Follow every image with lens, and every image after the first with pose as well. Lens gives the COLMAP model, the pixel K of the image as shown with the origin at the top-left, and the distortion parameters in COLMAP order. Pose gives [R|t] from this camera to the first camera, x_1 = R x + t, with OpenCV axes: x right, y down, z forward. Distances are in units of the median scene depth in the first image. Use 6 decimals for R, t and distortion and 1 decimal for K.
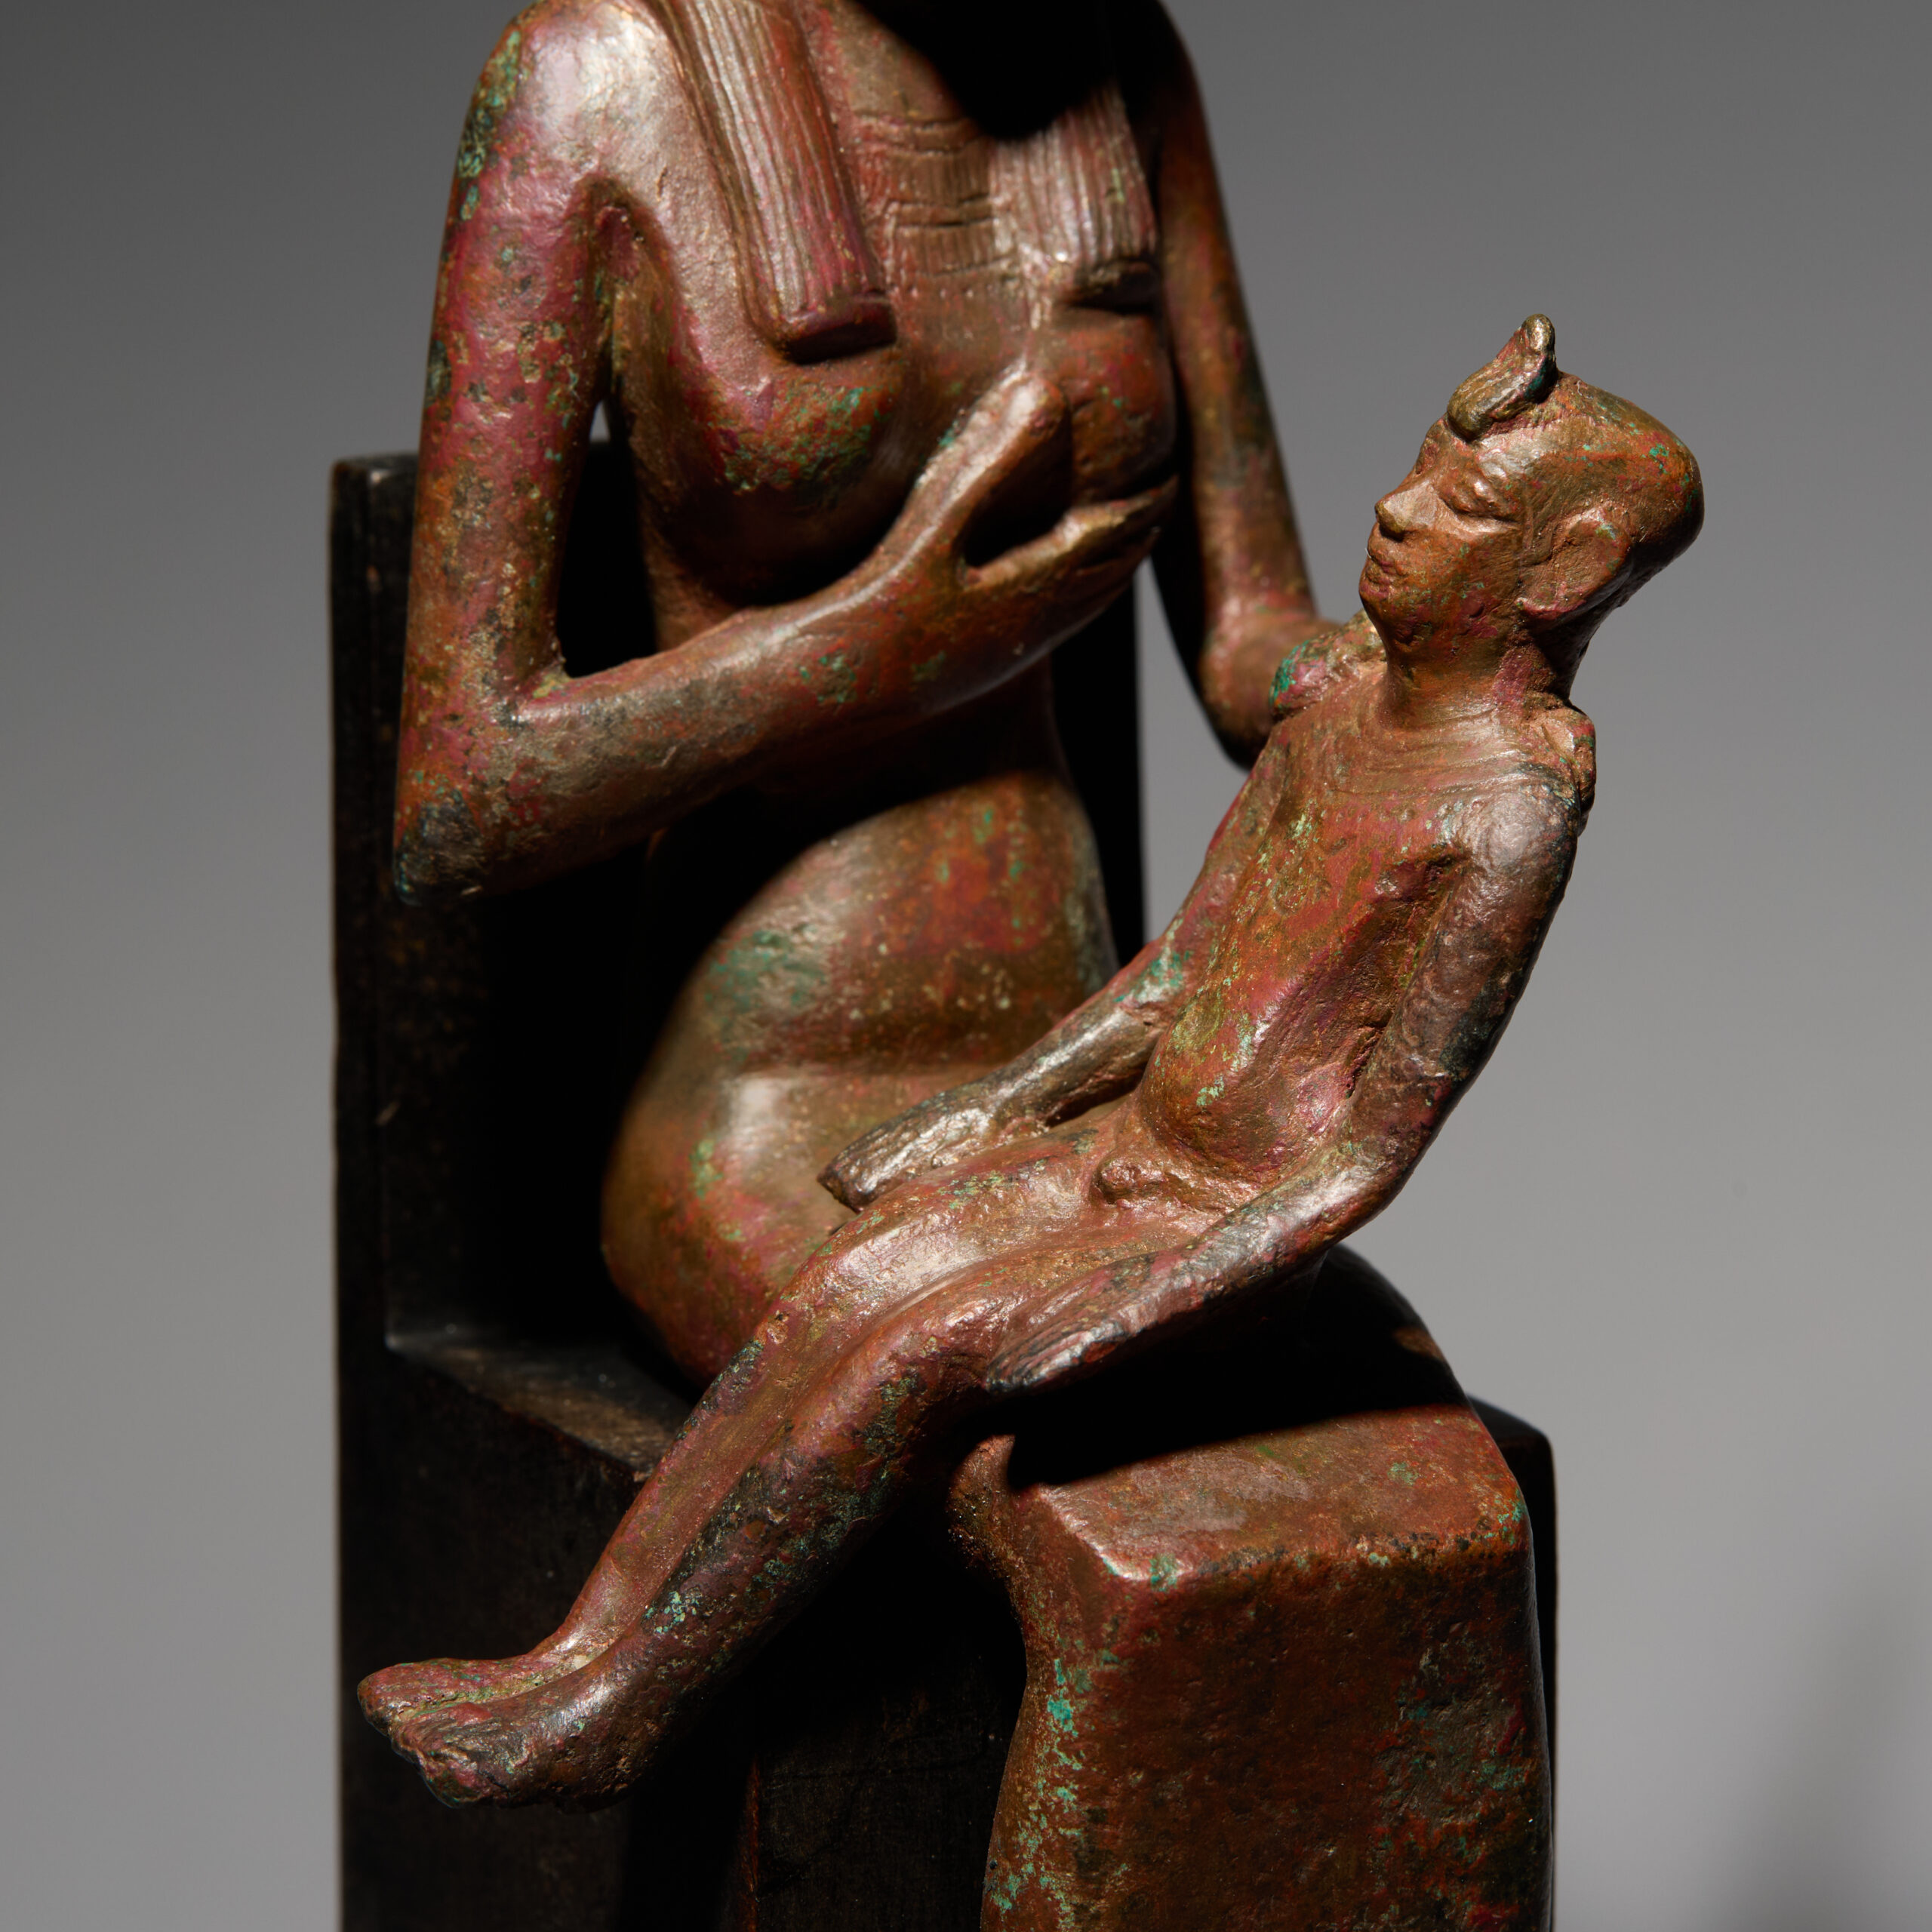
lens RADIAL K [[11087.1, 0, 966.0], [0, 11087.1, 966.0], [0, 0, 1]] dist [-0.080084, 2.831634]
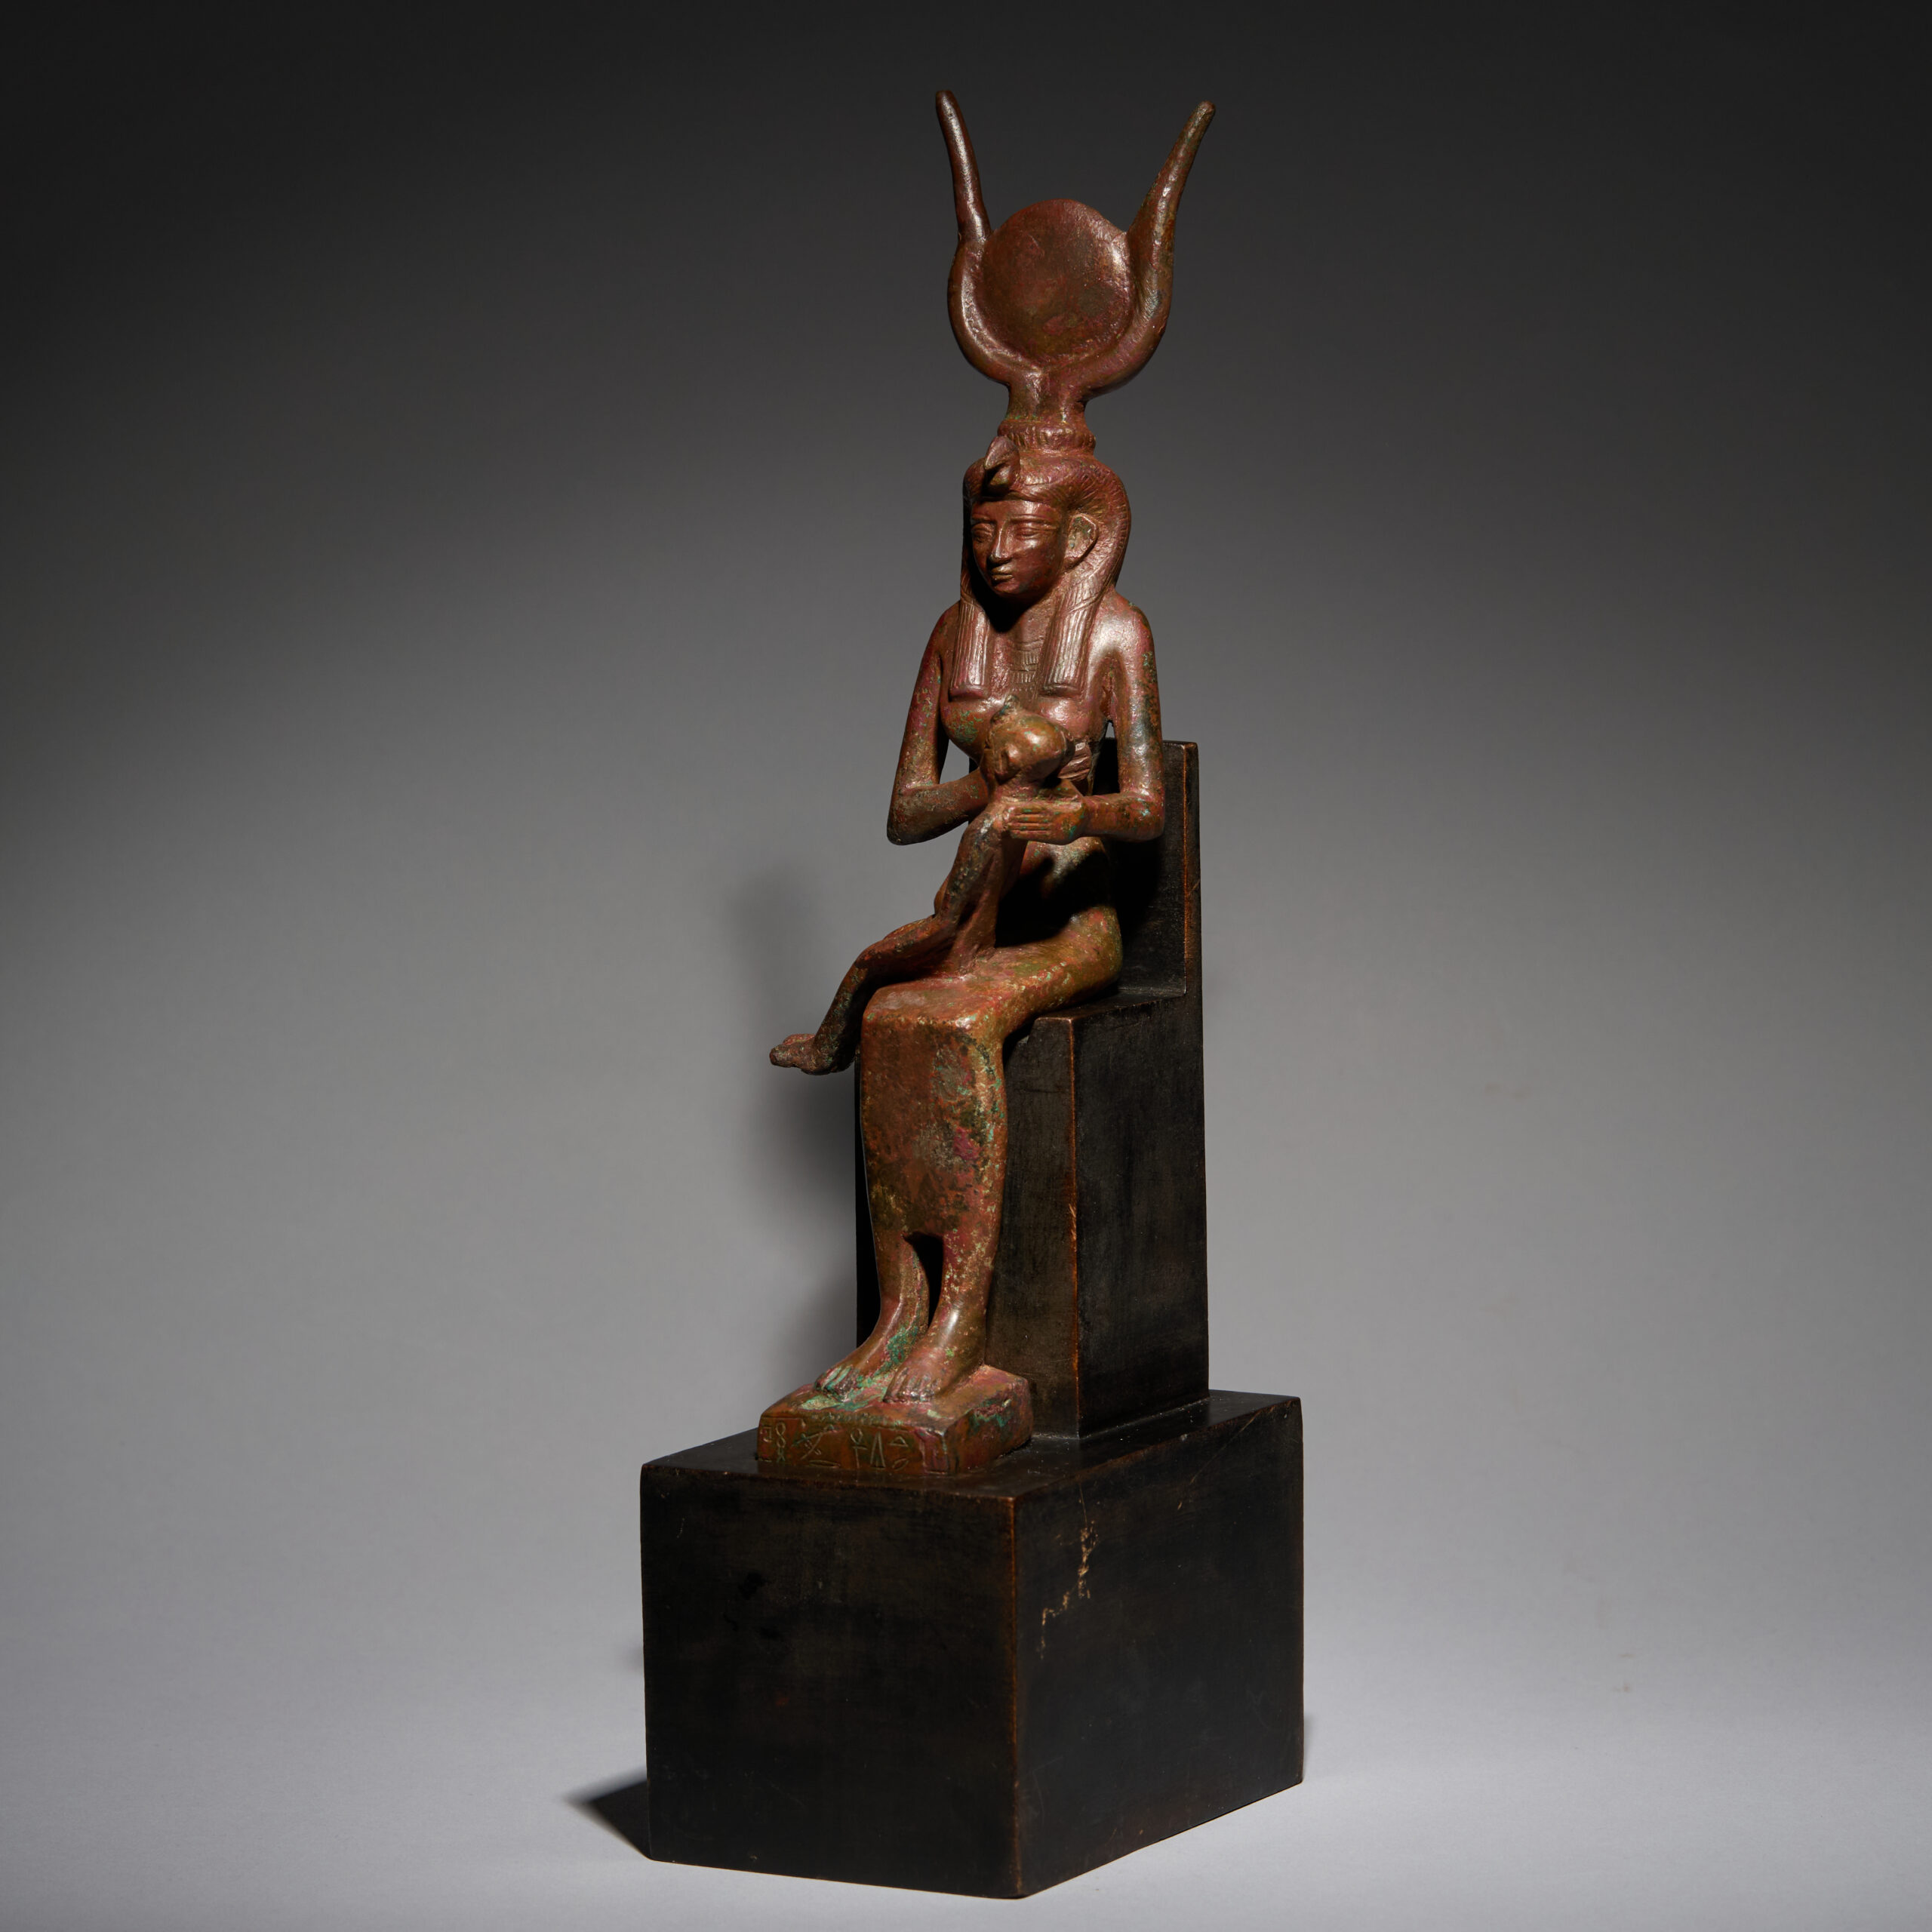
lens RADIAL K [[8539.5, 0, 966.0], [0, 8539.5, 966.0], [0, 0, 1]] dist [-0.012154, -3.838267]
pose [[0.555422, 0.081138, -0.827601, 2.334736], [-0.155297, 0.987840, -0.007375, 0.052189], [0.816939, 0.132620, 0.561269, -0.573028]]
